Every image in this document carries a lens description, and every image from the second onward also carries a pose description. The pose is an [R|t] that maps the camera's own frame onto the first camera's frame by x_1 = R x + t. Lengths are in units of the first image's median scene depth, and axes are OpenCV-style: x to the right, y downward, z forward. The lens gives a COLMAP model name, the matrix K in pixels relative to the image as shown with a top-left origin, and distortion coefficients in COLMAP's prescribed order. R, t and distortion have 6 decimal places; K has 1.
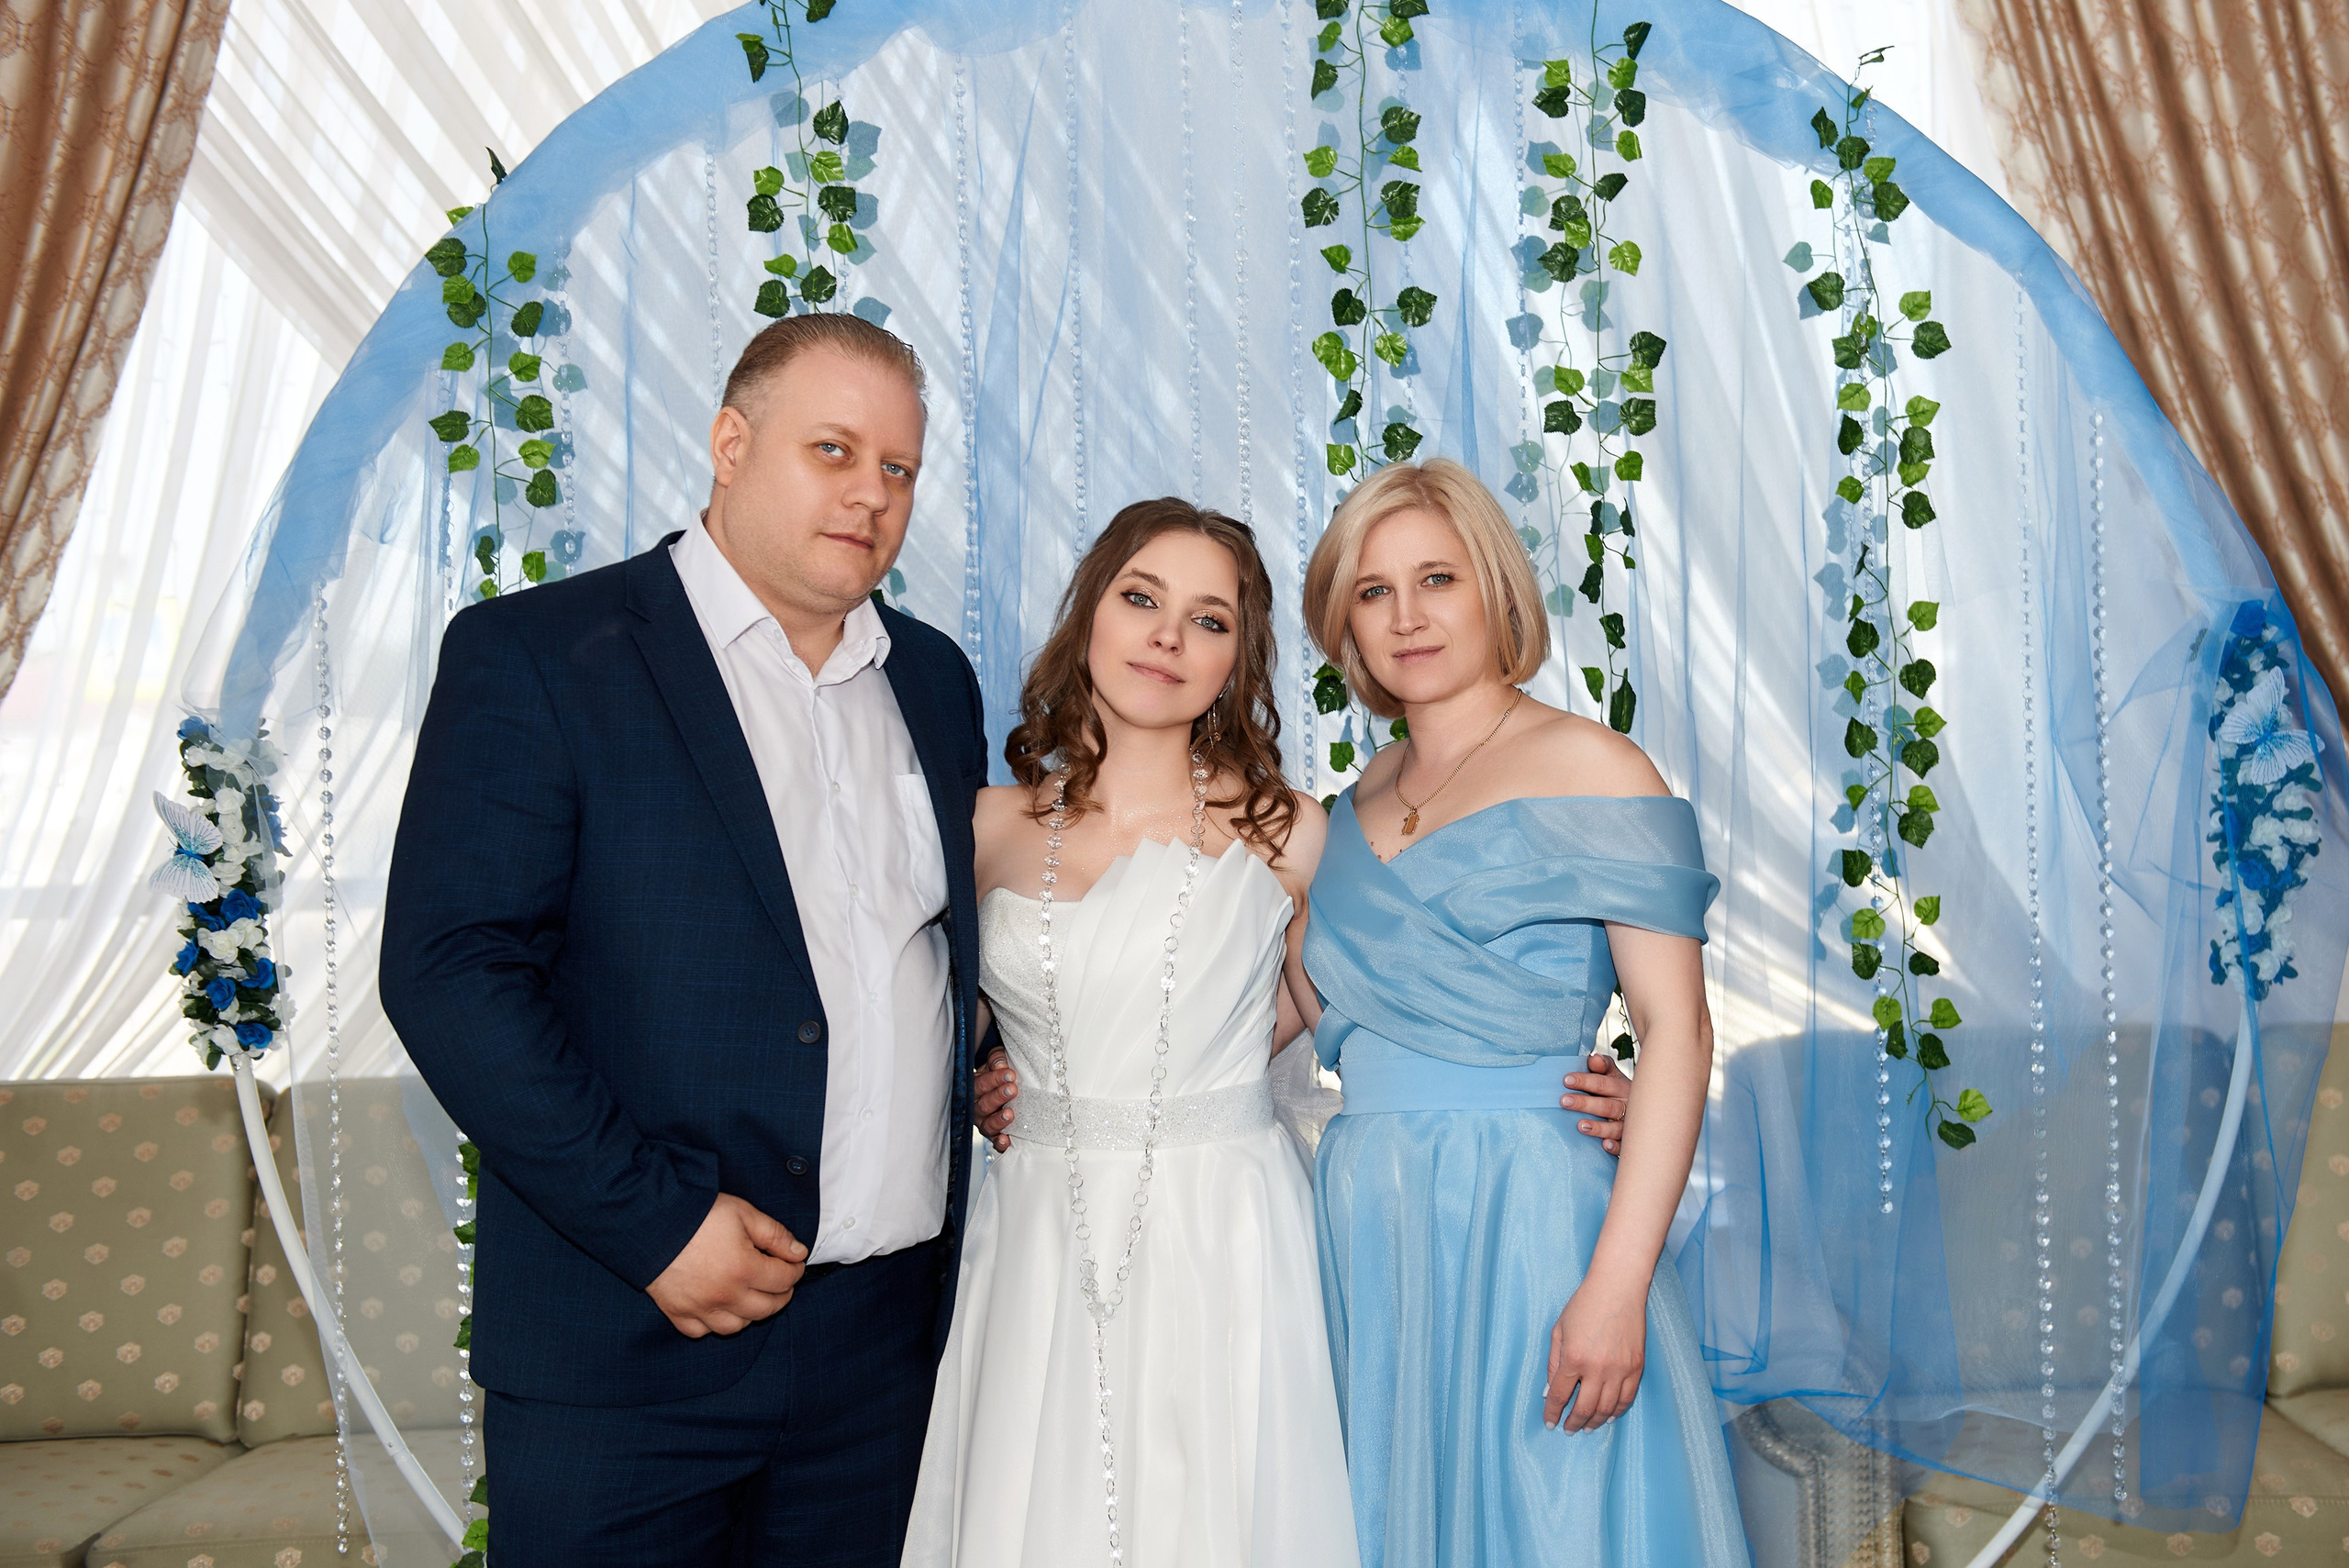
lens RADIAL K [[3389.3, 0, 1392.2], [0, 3389.3, 745.0], [0, 0, 1]] dist [0.133519, 0.000000]
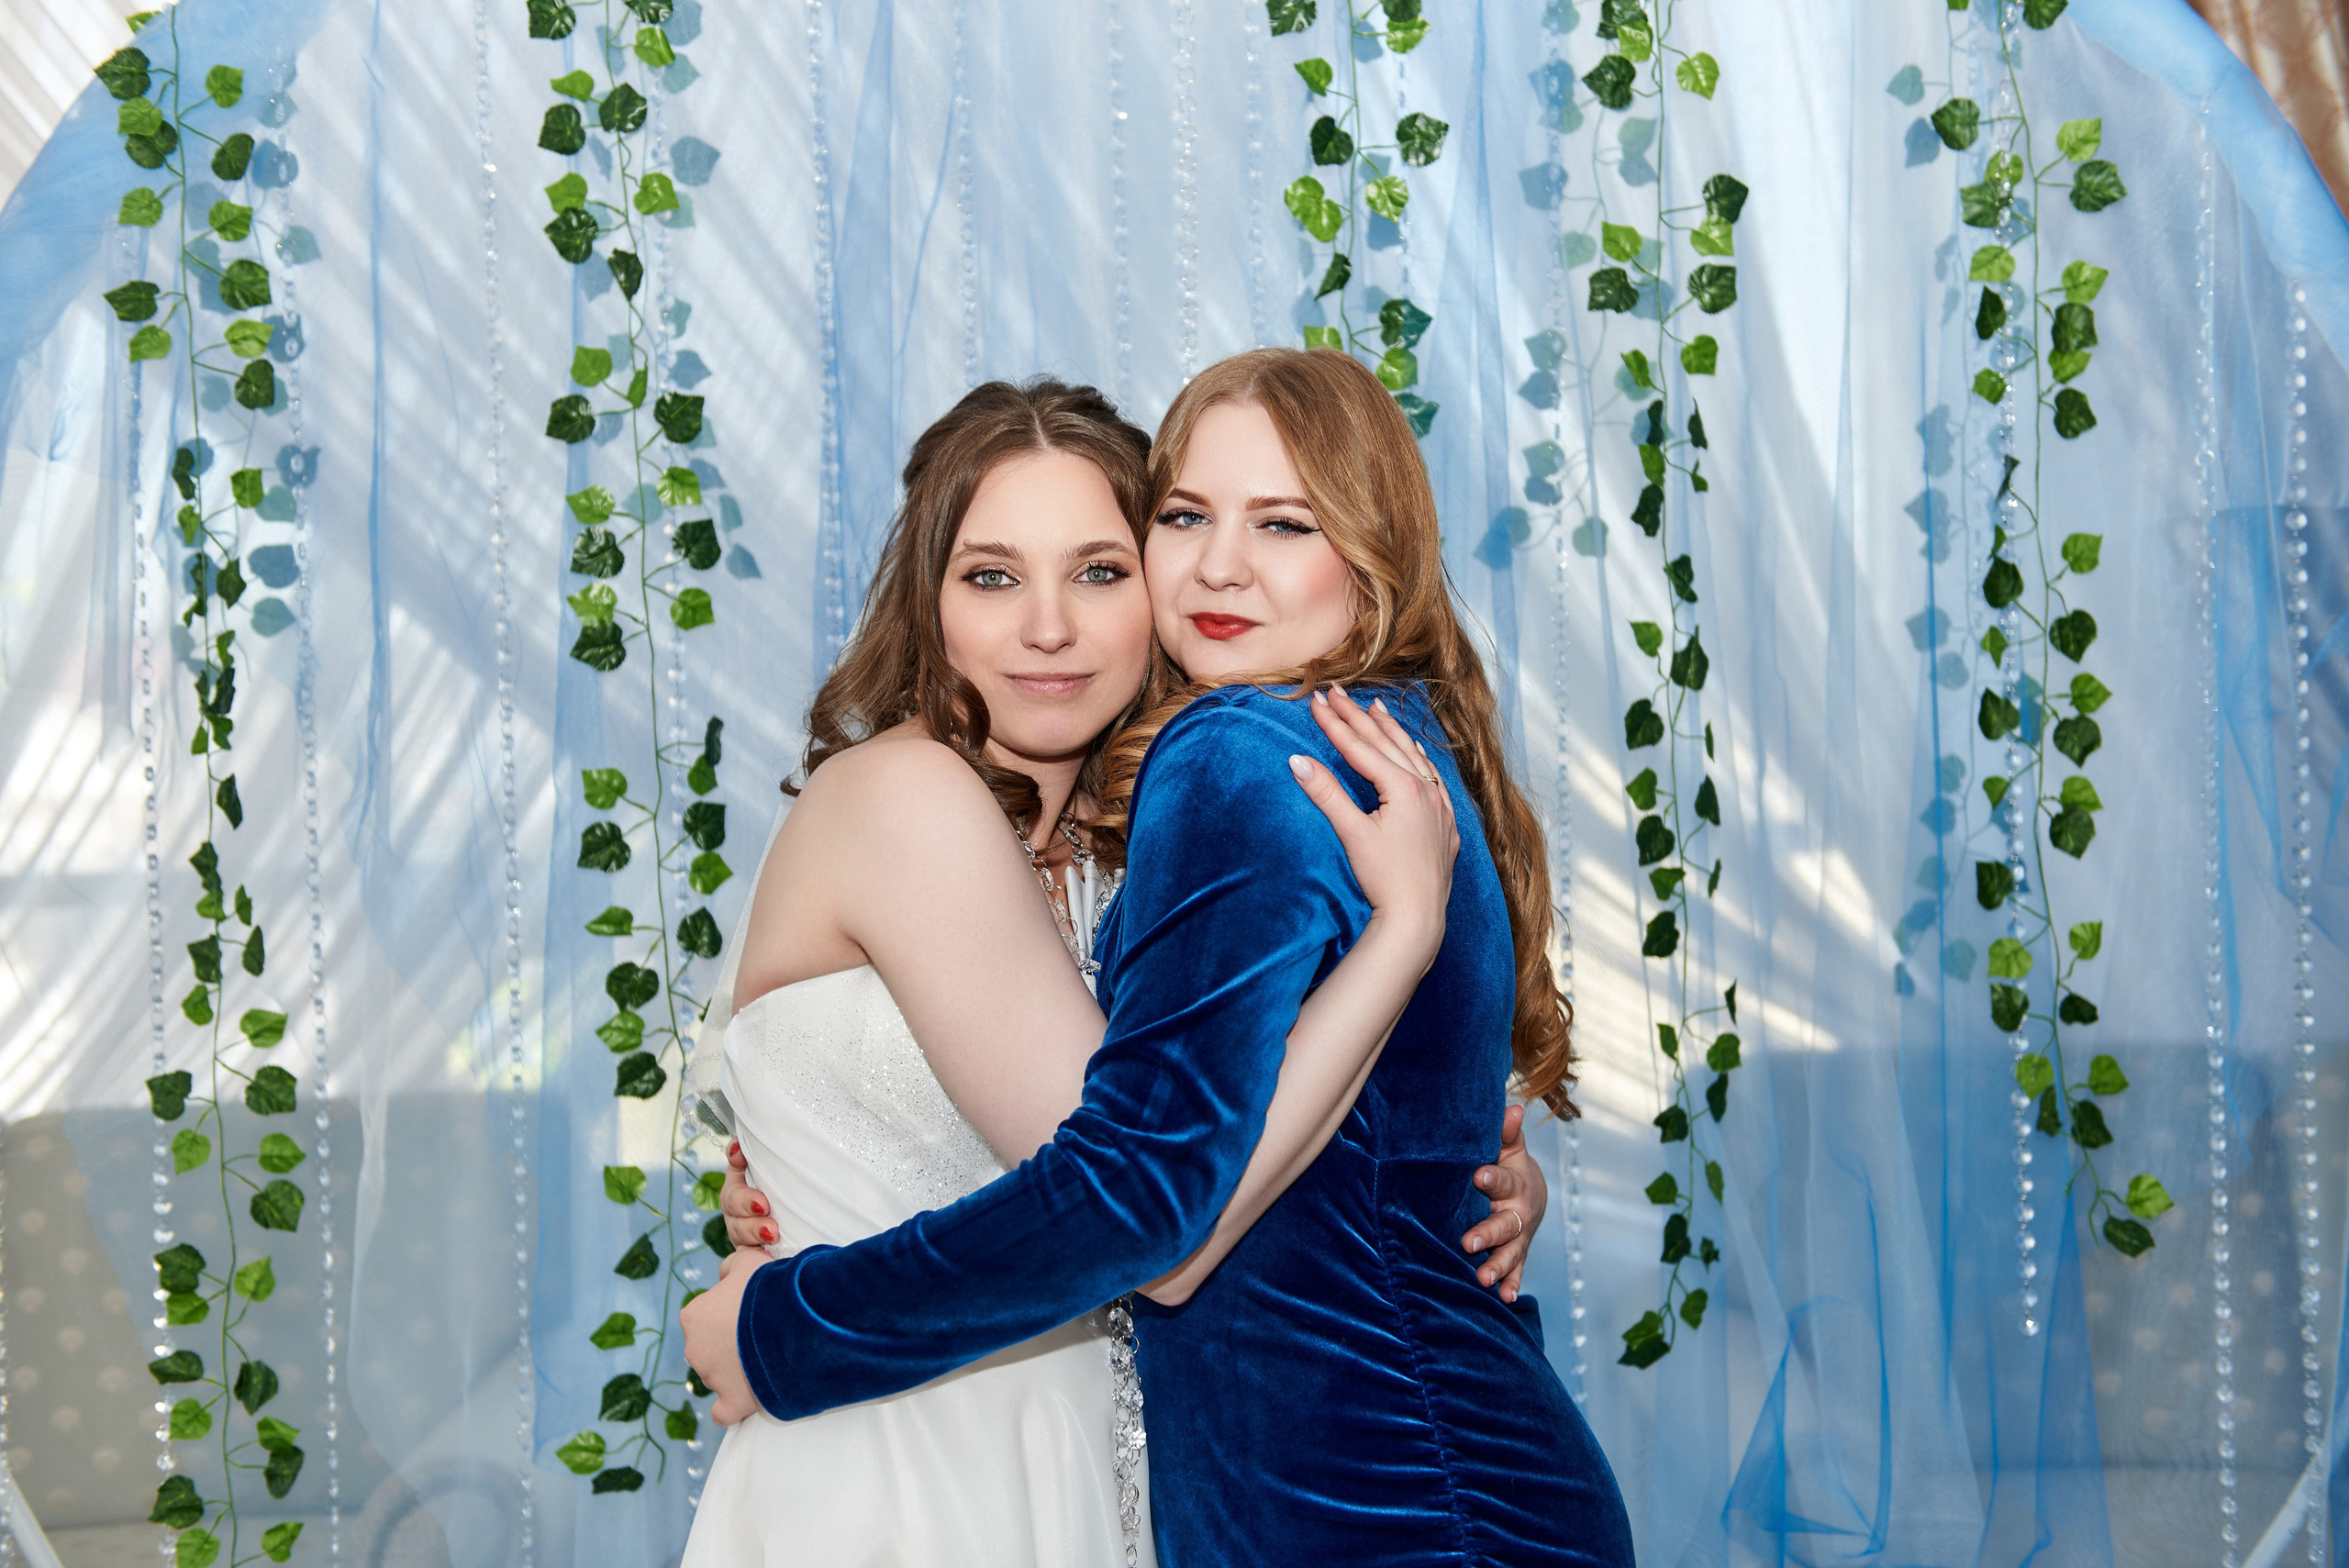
lens RADIAL K [[2744.4, 0, 1191.7], [0, 2744.4, 793.8], [0, 0, 1]] dist [0.085300, 0.000000]
pose [[0.999264, -0.005516, 0.037953, -0.066729], [0.004481, 0.999617, 0.027302, -0.000626], [-0.038089, -0.027112, 0.998906, 0.378633]]
